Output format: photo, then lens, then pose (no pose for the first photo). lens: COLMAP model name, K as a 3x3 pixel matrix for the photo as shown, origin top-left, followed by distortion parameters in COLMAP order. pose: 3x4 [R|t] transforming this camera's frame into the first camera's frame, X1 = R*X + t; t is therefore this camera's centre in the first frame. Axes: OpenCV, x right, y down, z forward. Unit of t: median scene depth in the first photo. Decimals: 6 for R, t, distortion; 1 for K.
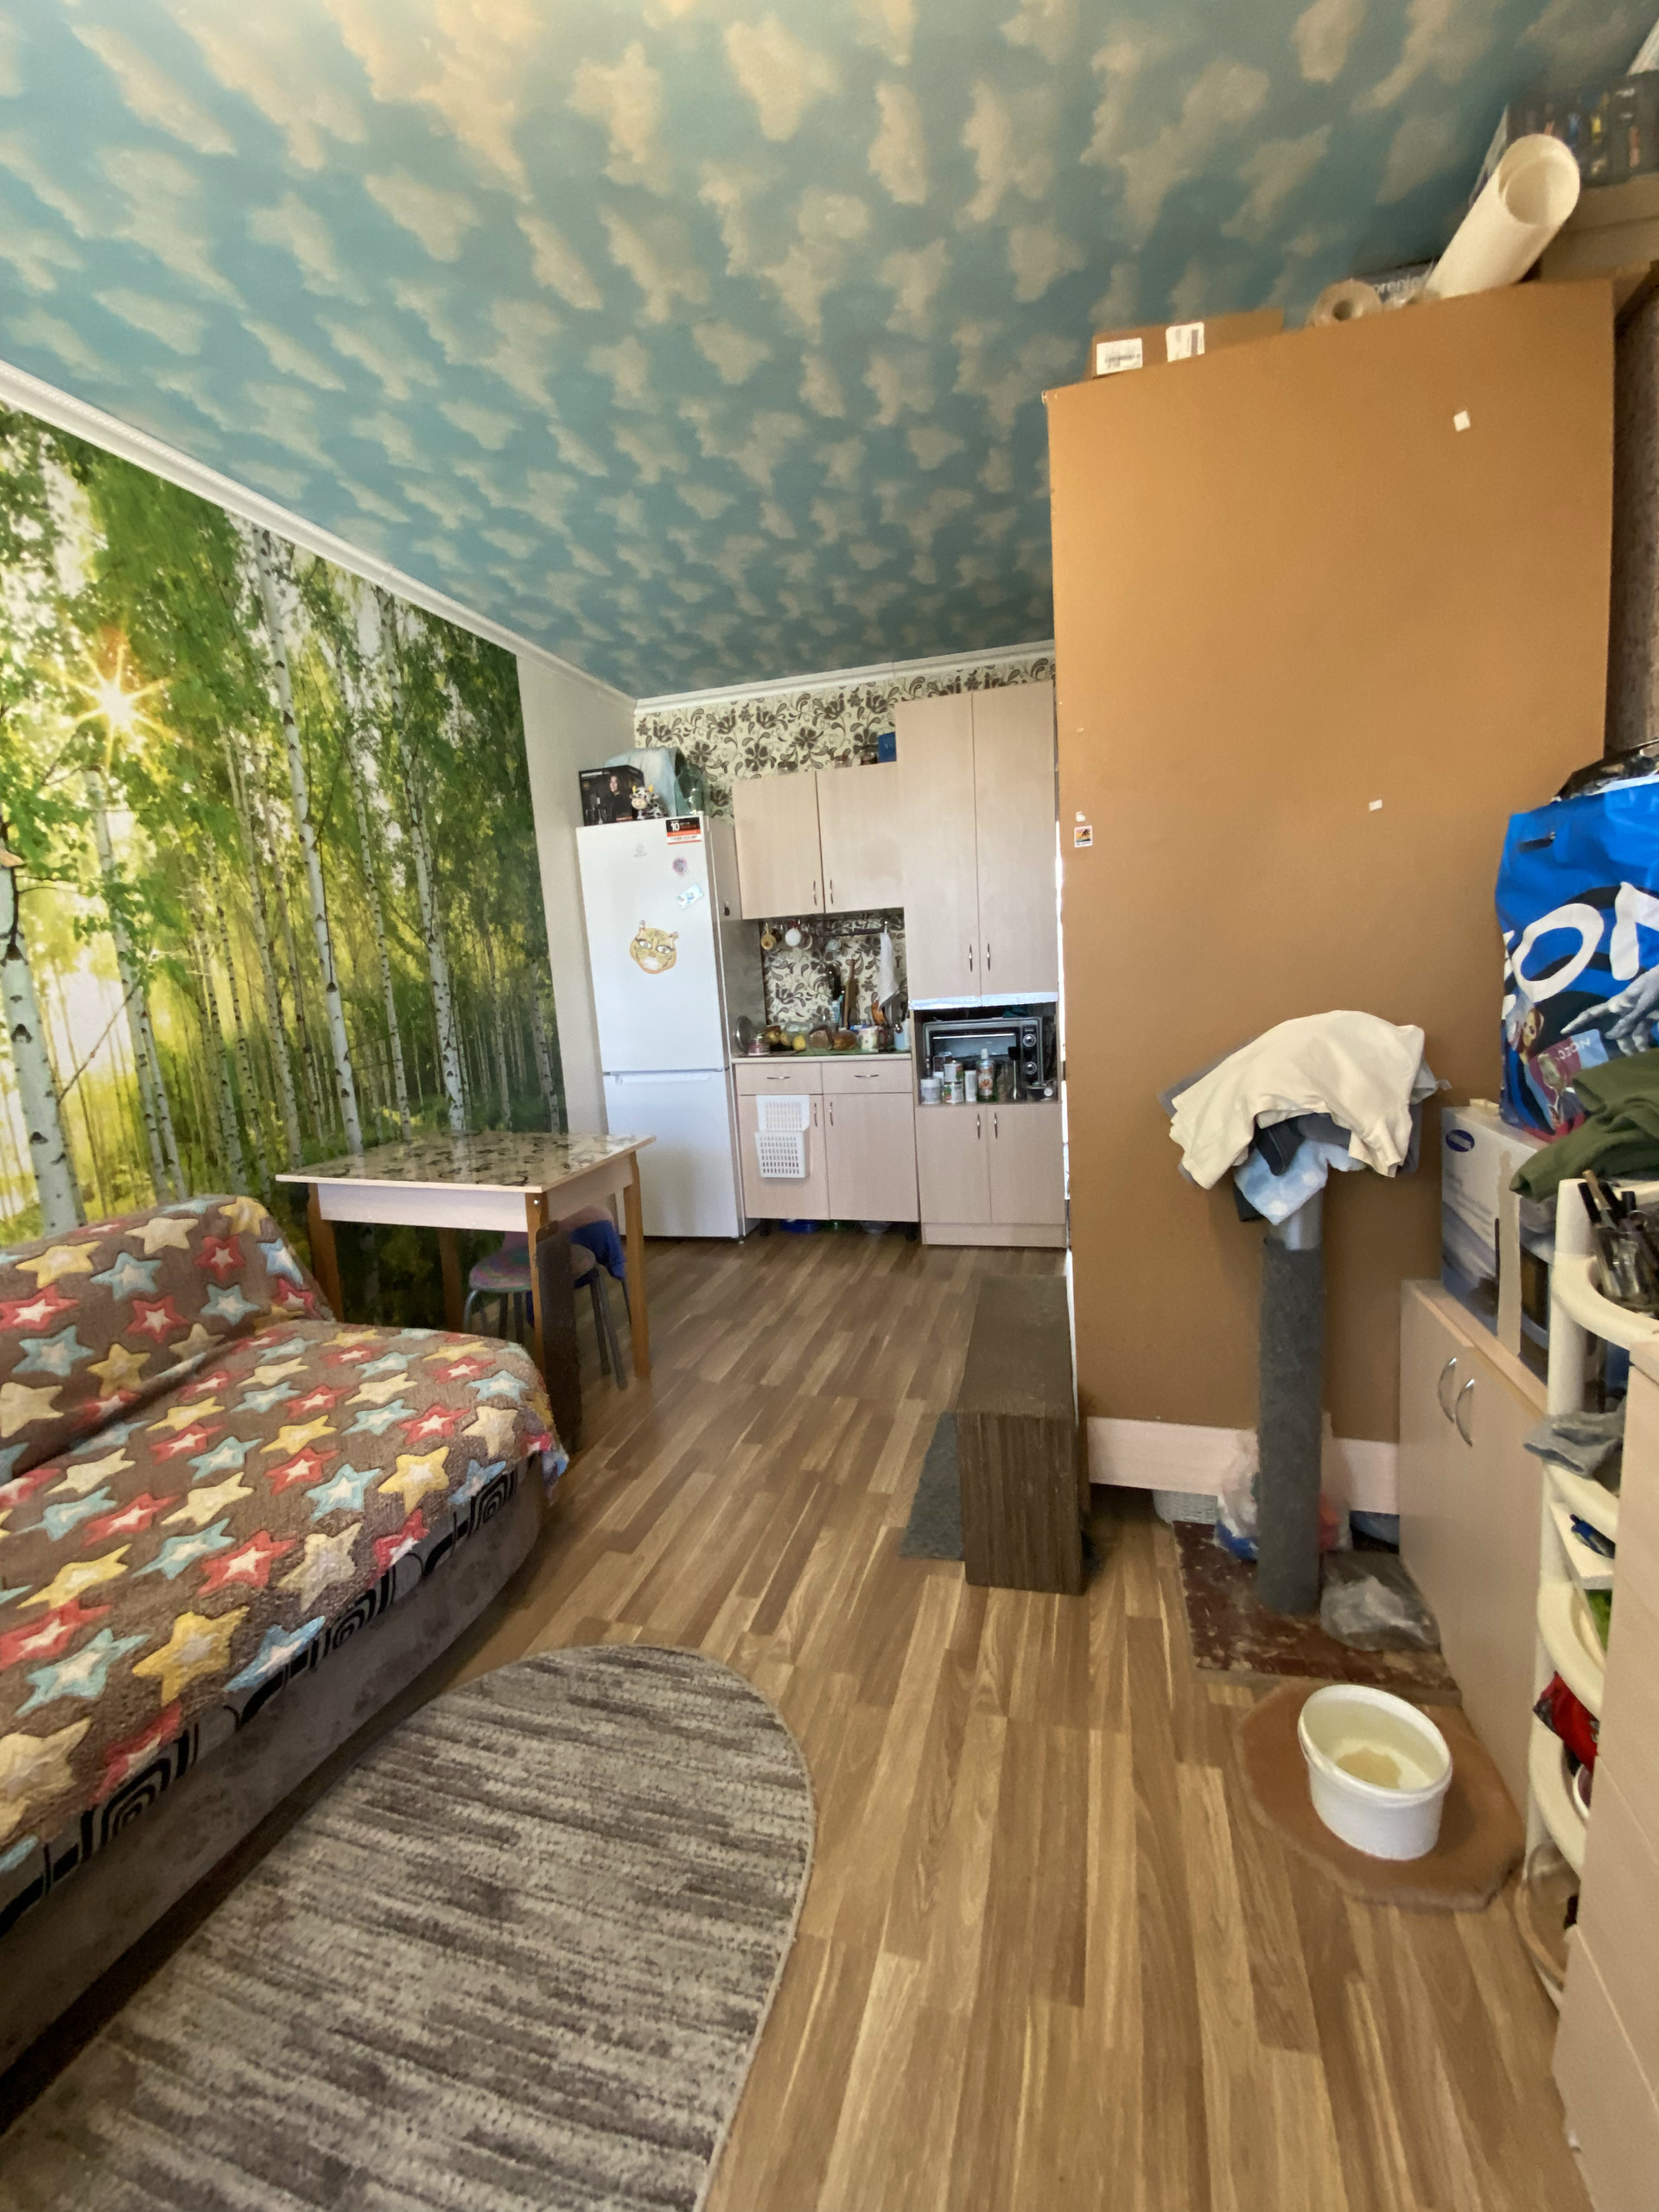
lens RADIAL K [[885.6, 0, 846.5], [0, 885.6, 1107.6], [0, 0, 1]] dist [0.024157, -0.020865]
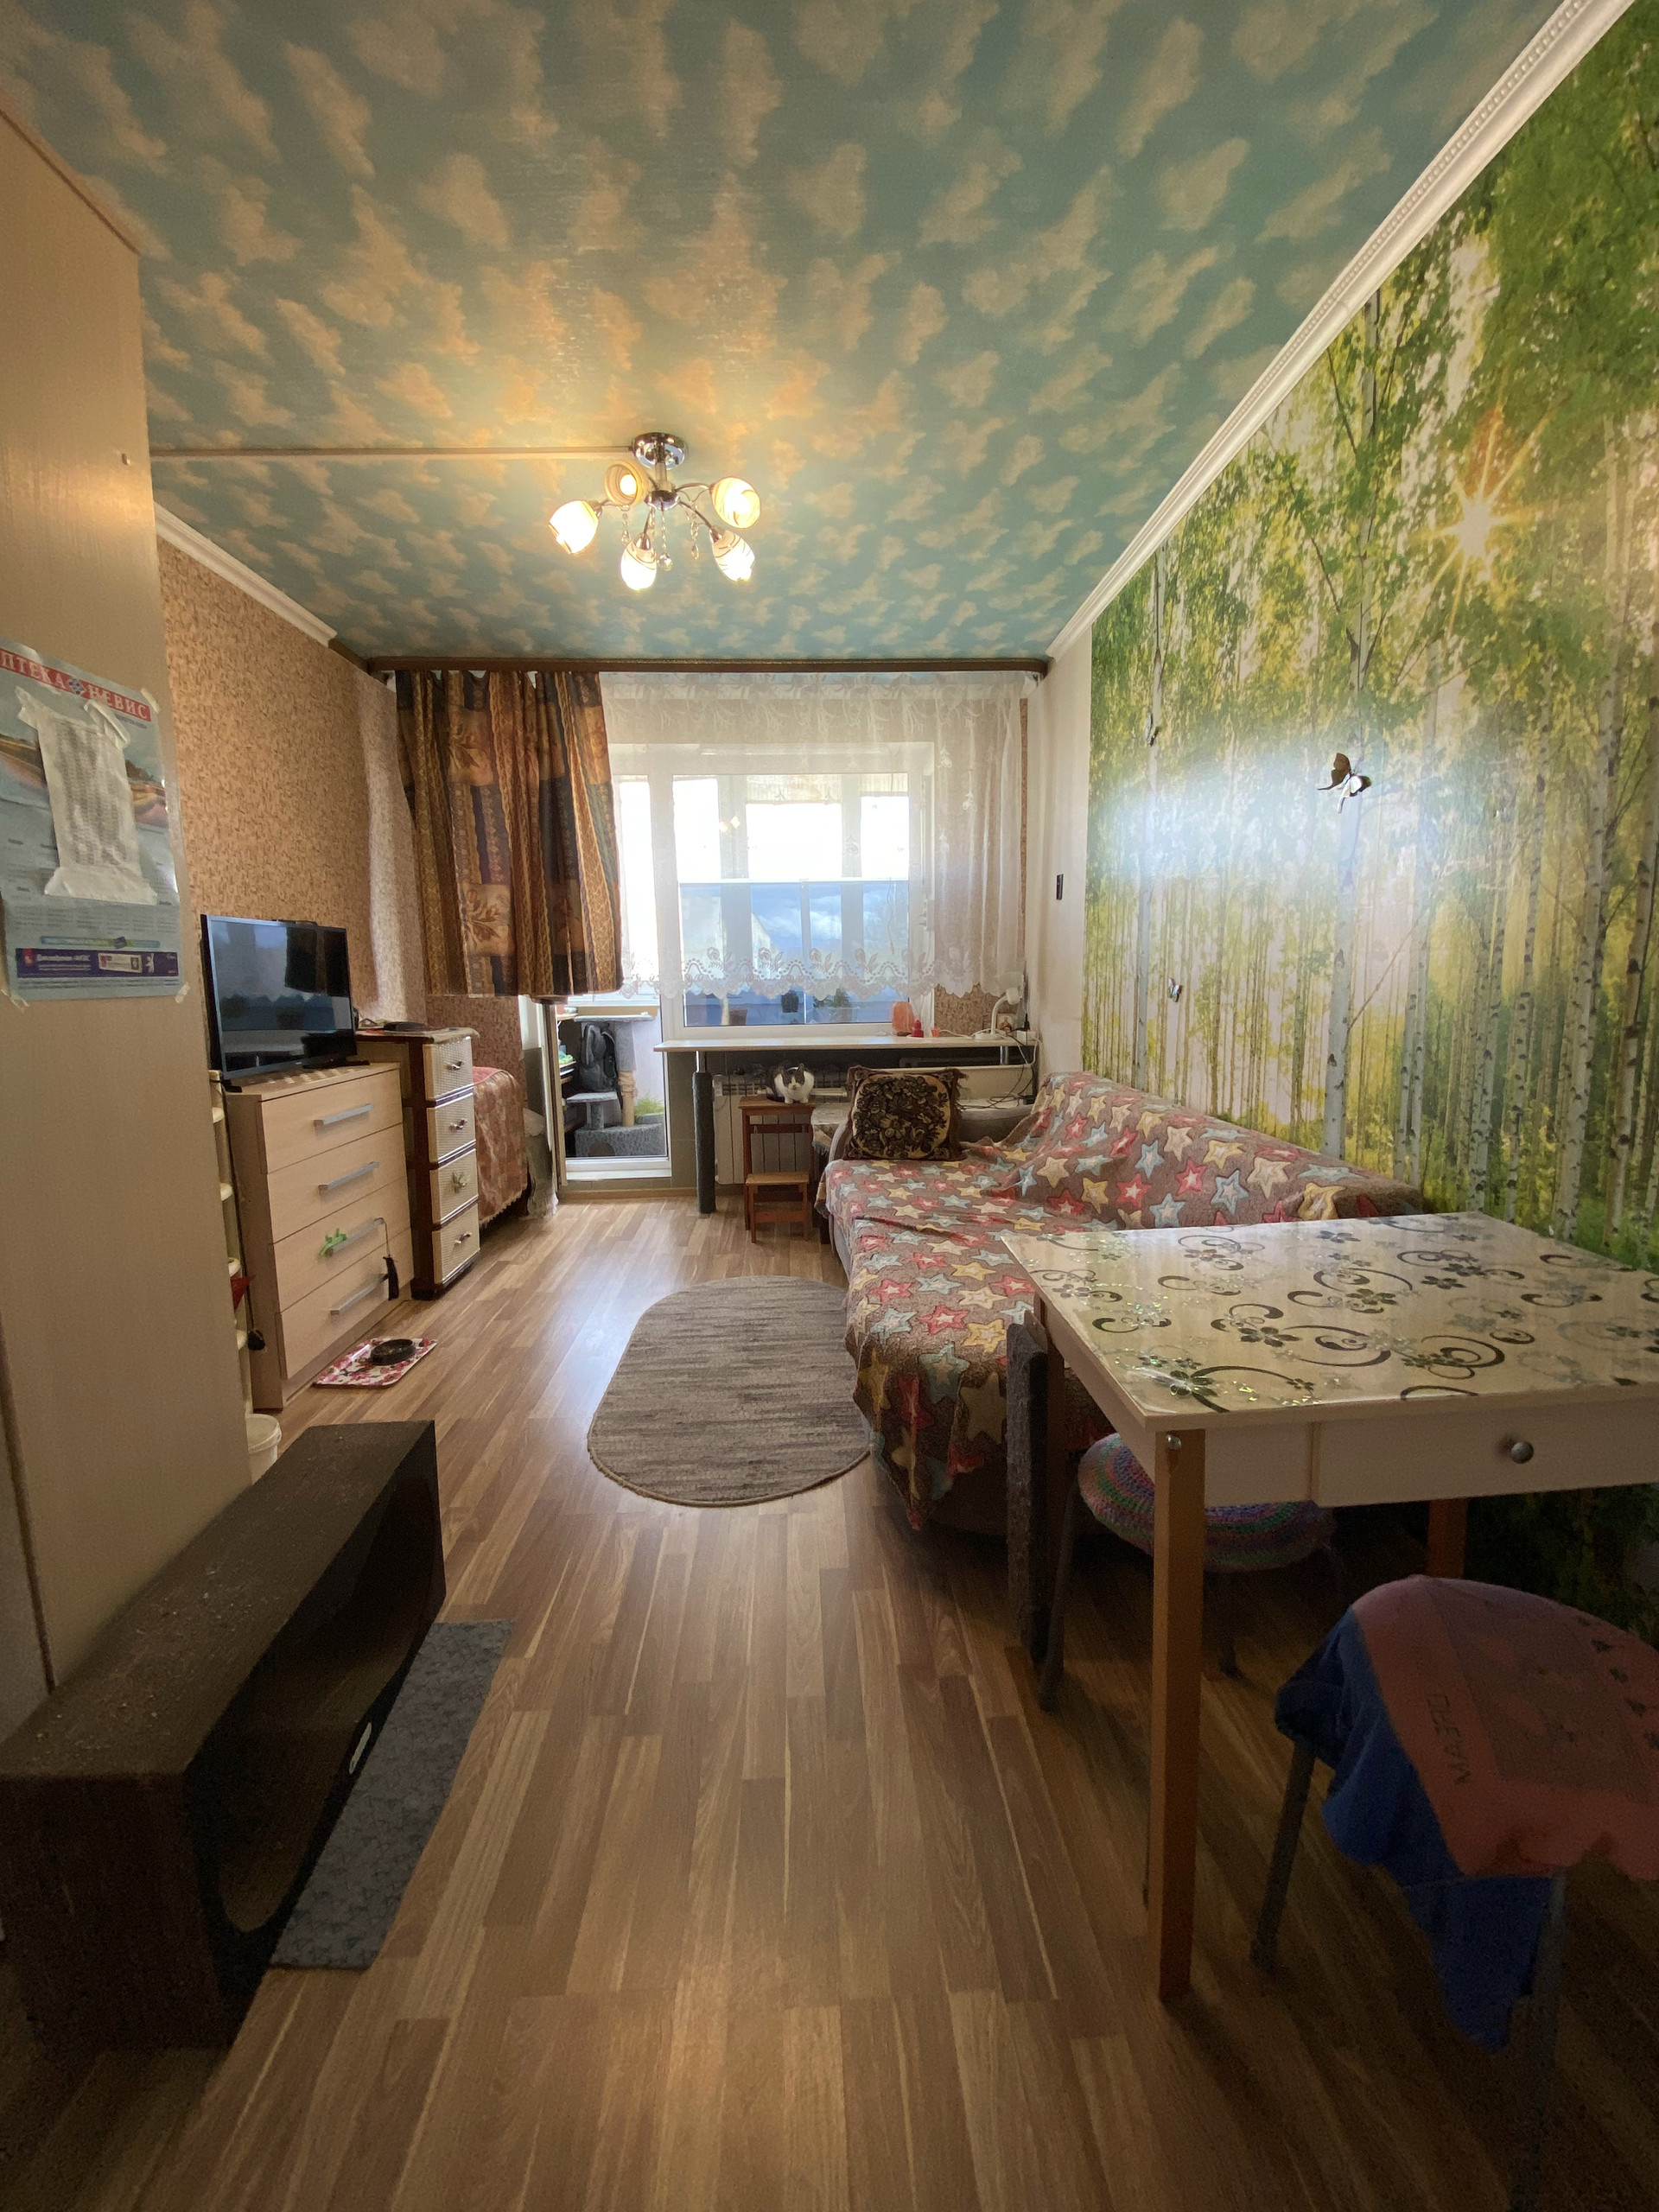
lens RADIAL K [[889.9, 0, 829.5], [0, 889.9, 1106.0], [0, 0, 1]] dist [0.016247, -0.018271]
pose [[-0.951618, 0.115683, -0.284676, -0.041829], [0.020457, 0.948223, 0.316945, -0.245211], [0.306602, 0.295787, -0.904713, 1.690681]]
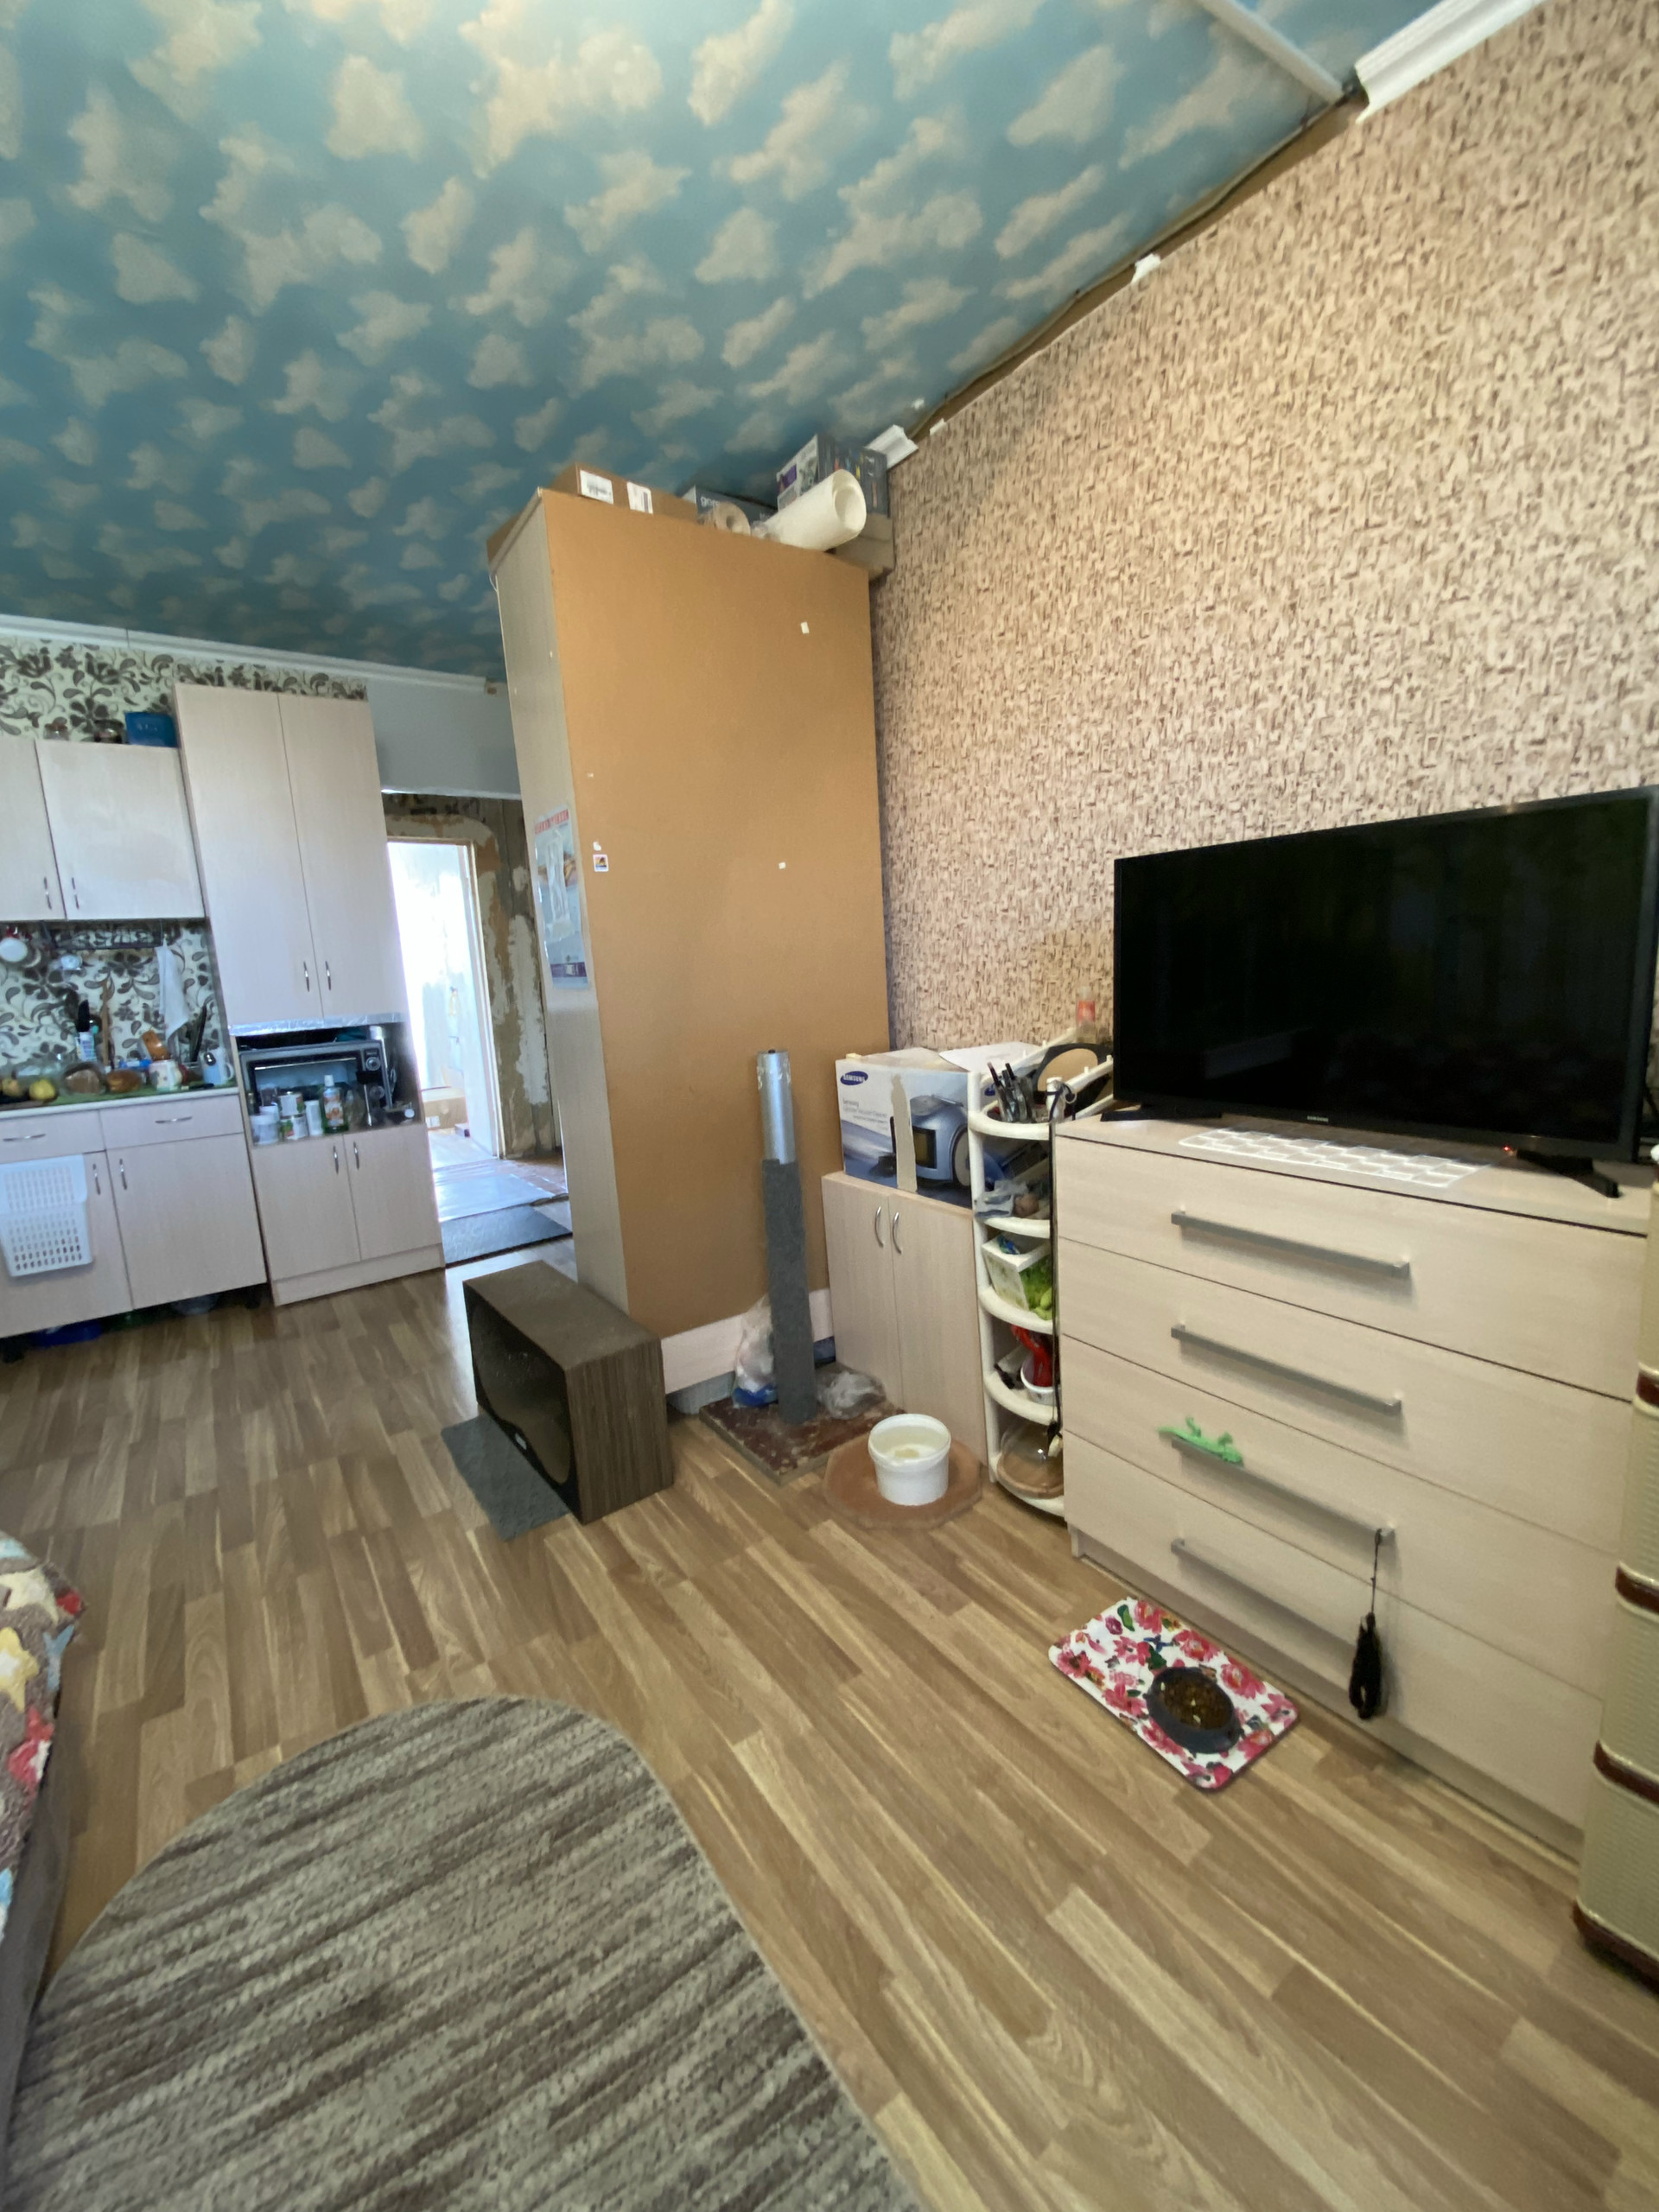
lens RADIAL K [[887.2, 0, 836.8], [0, 887.2, 1102.5], [0, 0, 1]] dist [0.010281, -0.013765]
pose [[0.623960, -0.097802, 0.775312, -0.427282], [0.142502, 0.989742, 0.010168, 0.050582], [-0.768354, 0.104139, 0.631496, 0.017412]]
